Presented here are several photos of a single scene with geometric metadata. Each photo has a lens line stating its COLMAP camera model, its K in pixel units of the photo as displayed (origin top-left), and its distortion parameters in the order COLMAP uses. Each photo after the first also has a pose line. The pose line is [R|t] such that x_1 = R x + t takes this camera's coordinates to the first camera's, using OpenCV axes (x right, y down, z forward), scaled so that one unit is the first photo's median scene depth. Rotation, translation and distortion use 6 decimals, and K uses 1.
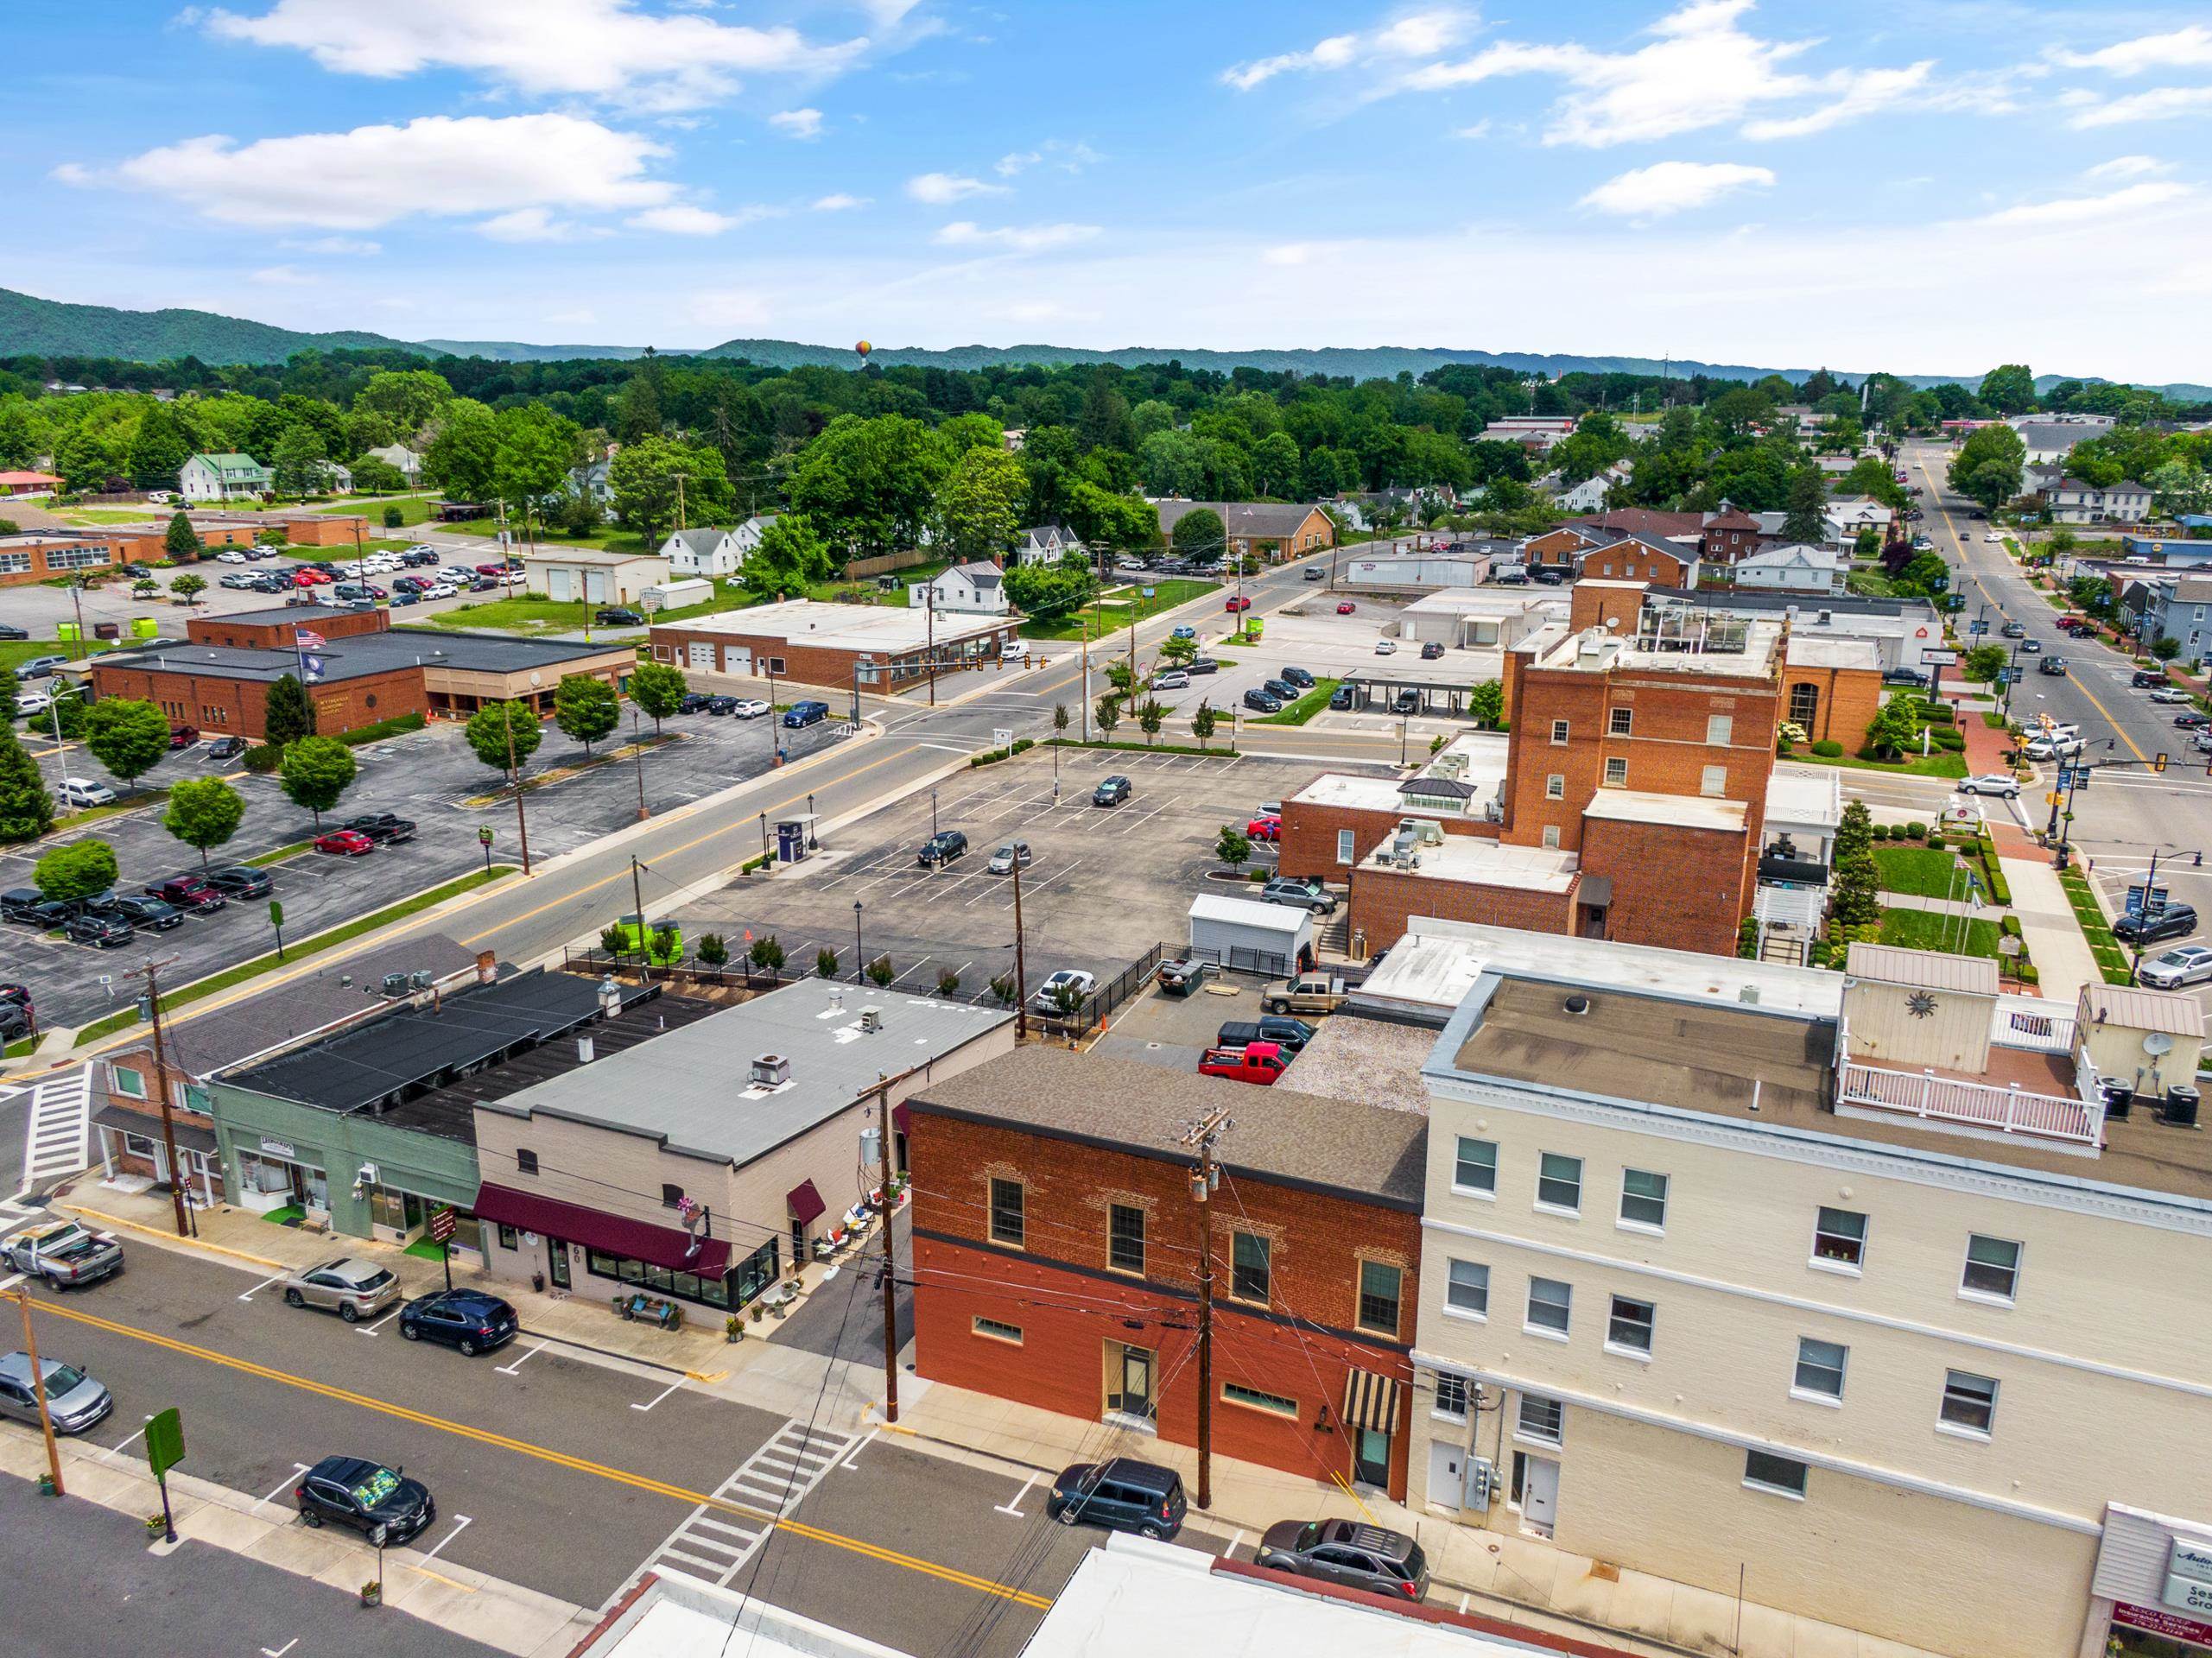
lens RADIAL K [[1587.8, 0, 1109.1], [0, 1587.8, 842.9], [0, 0, 1]] dist [0.062901, -0.092501]
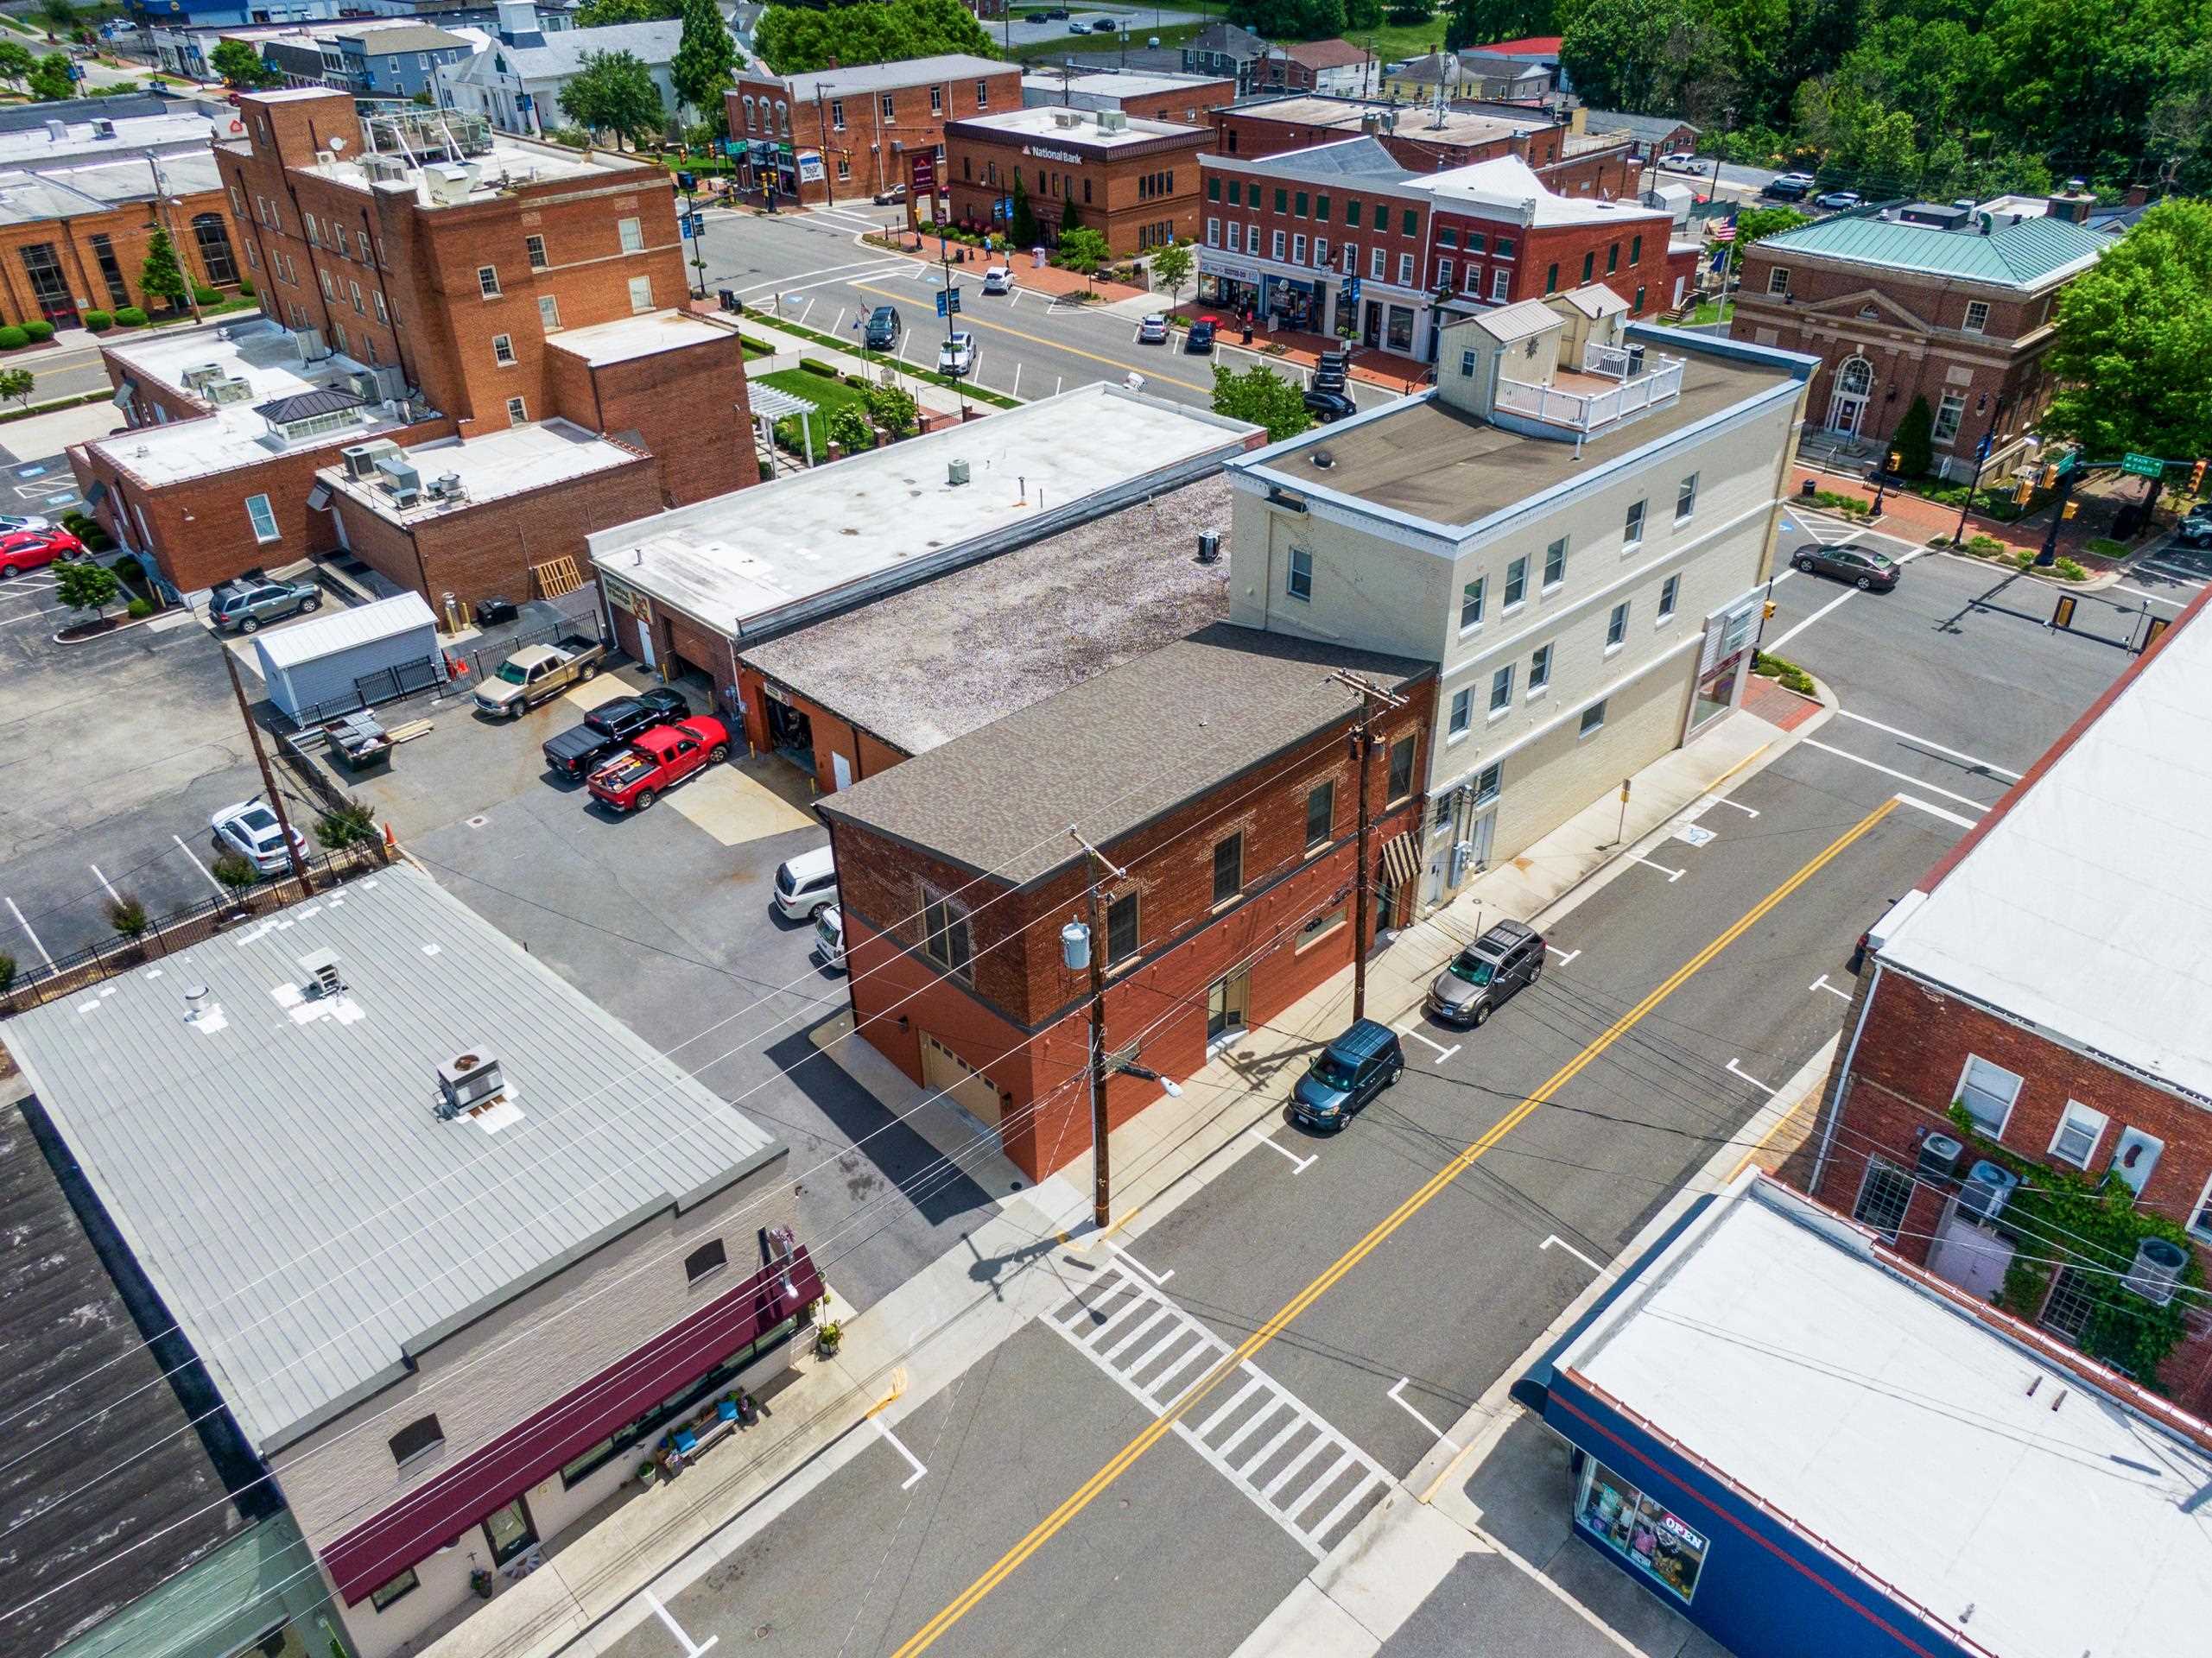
lens RADIAL K [[1579.7, 0, 1101.5], [0, 1579.7, 836.9], [0, 0, 1]] dist [0.056171, -0.101885]
pose [[0.382419, -0.509589, 0.770762, -0.389793], [0.263869, 0.859661, 0.437444, -0.101810], [-0.885511, 0.036093, 0.463215, 0.353917]]
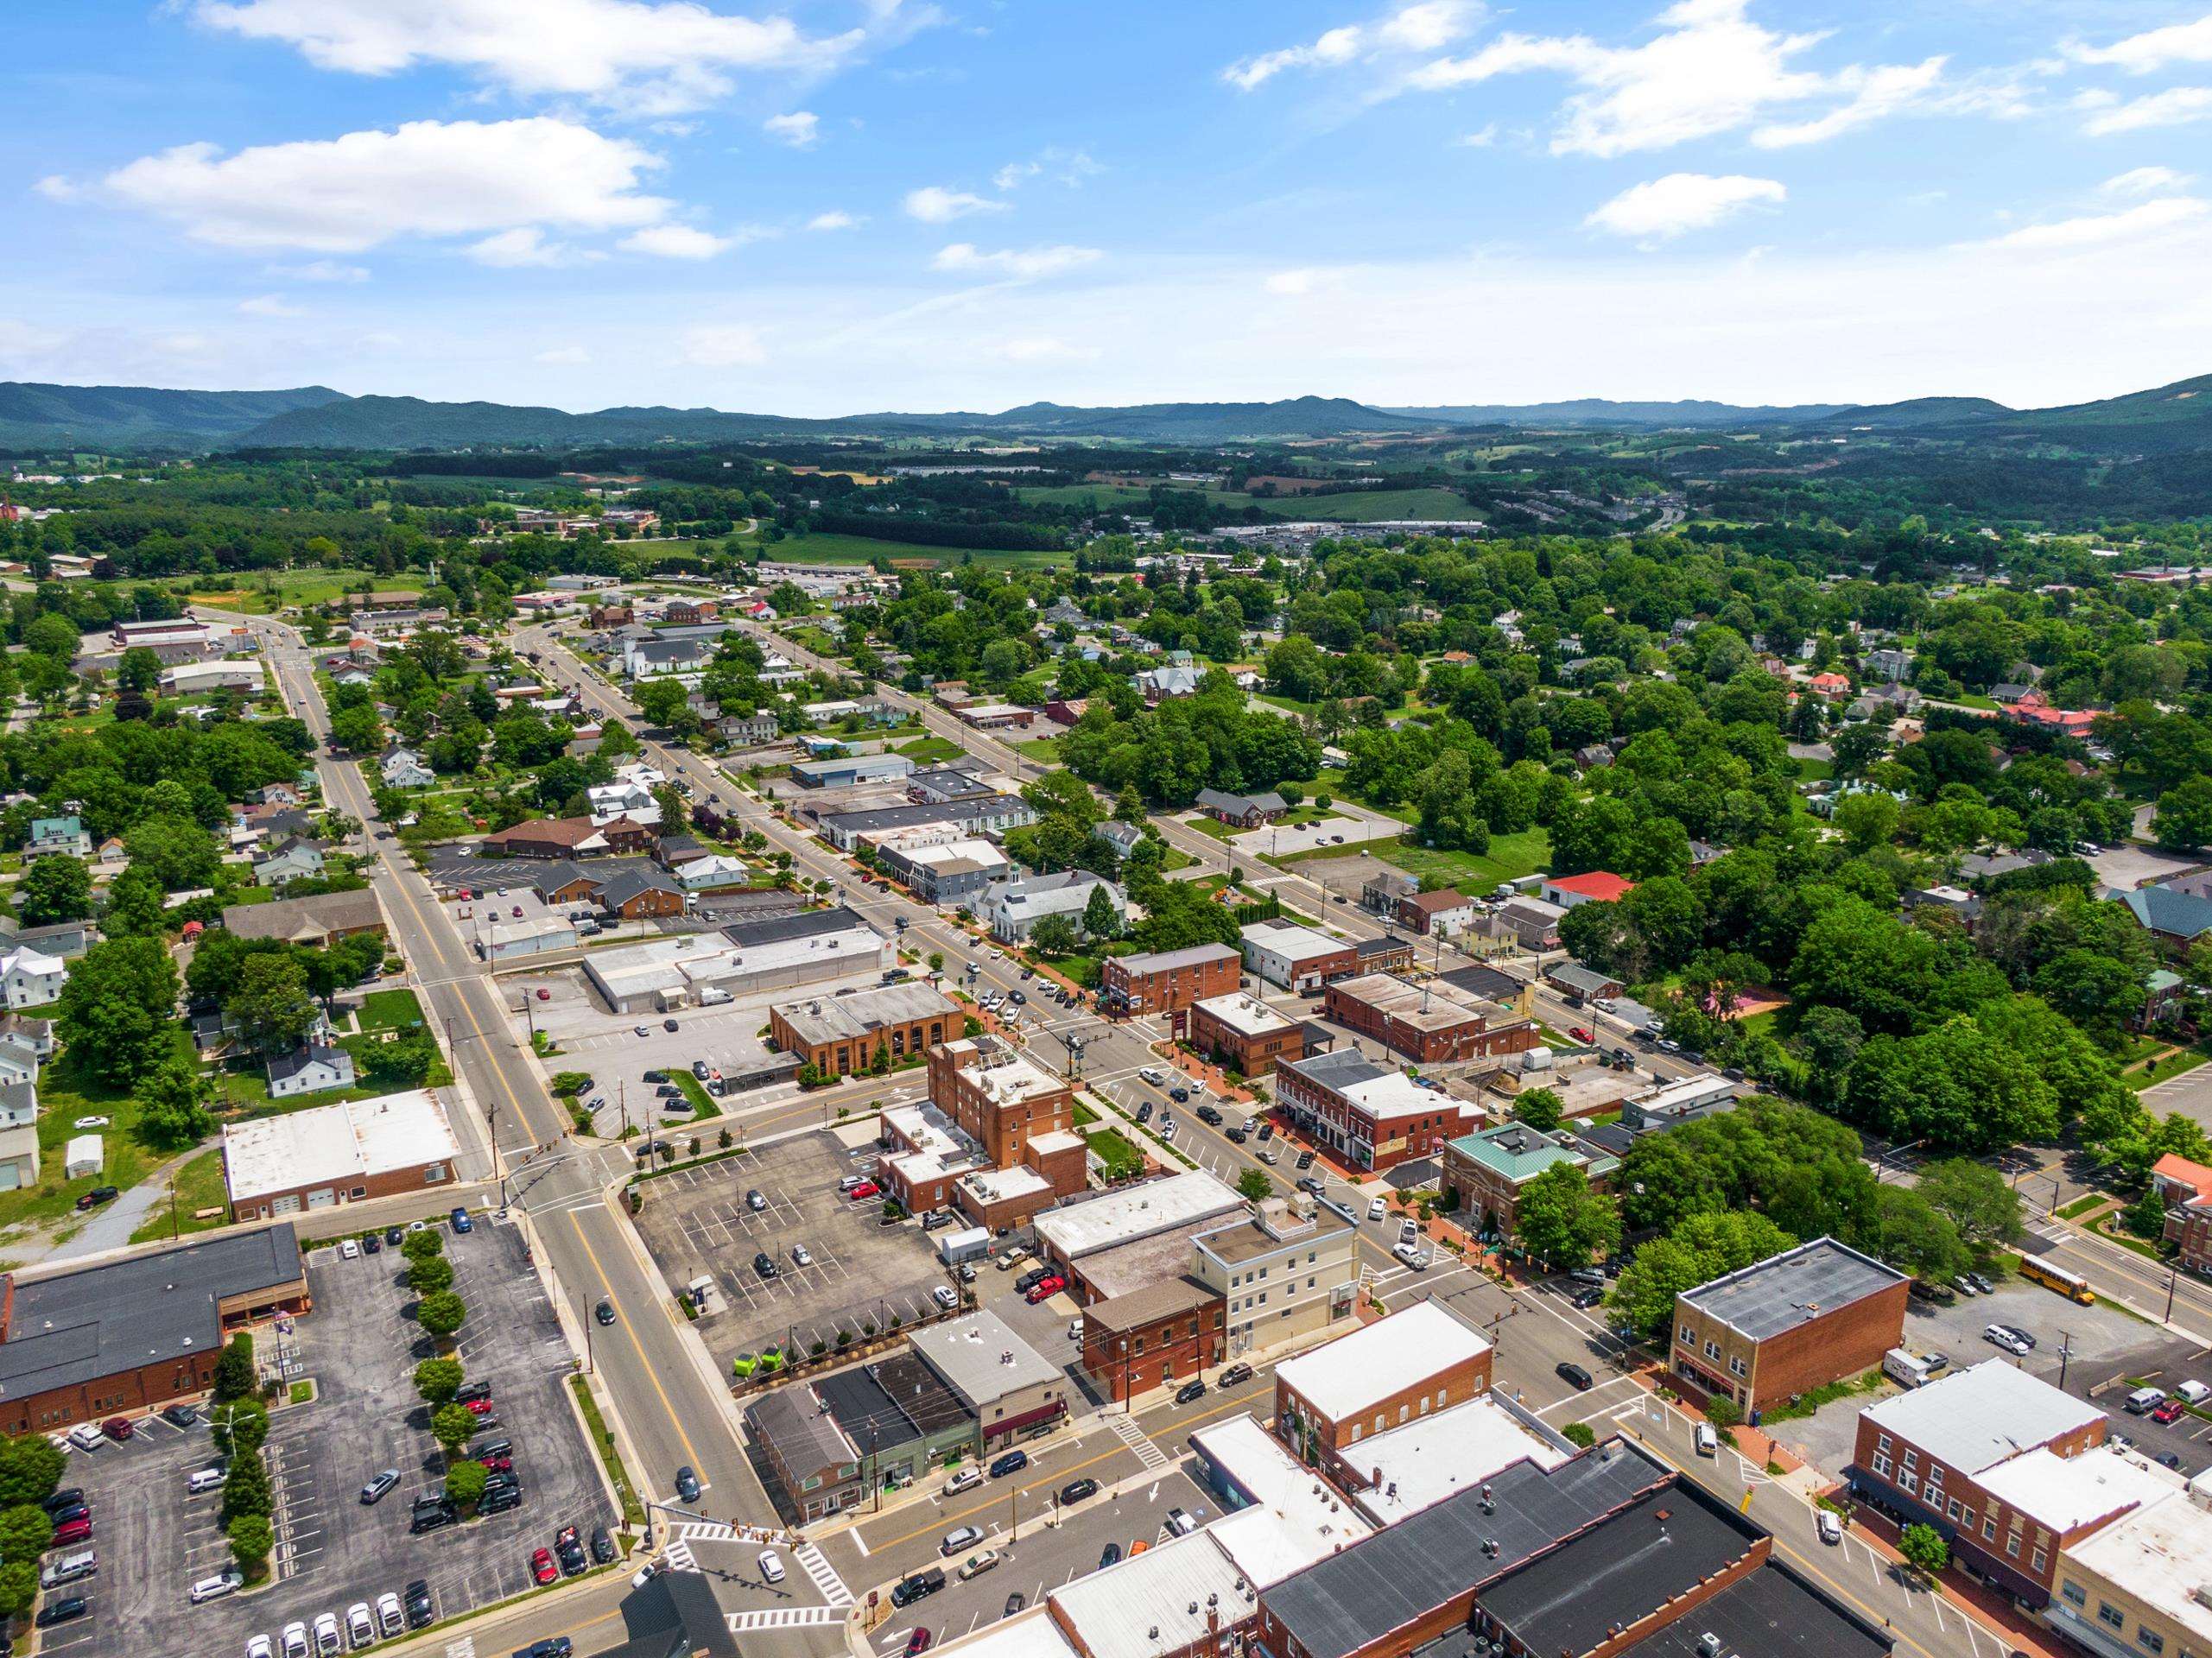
lens RADIAL K [[1574.9, 0, 1100.6], [0, 1574.9, 836.3], [0, 0, 1]] dist [0.061427, -0.092799]
pose [[0.589562, -0.219906, 0.777211, -1.660354], [0.223086, 0.969129, 0.104983, -0.821172], [-0.776305, 0.111491, 0.620420, -0.867453]]
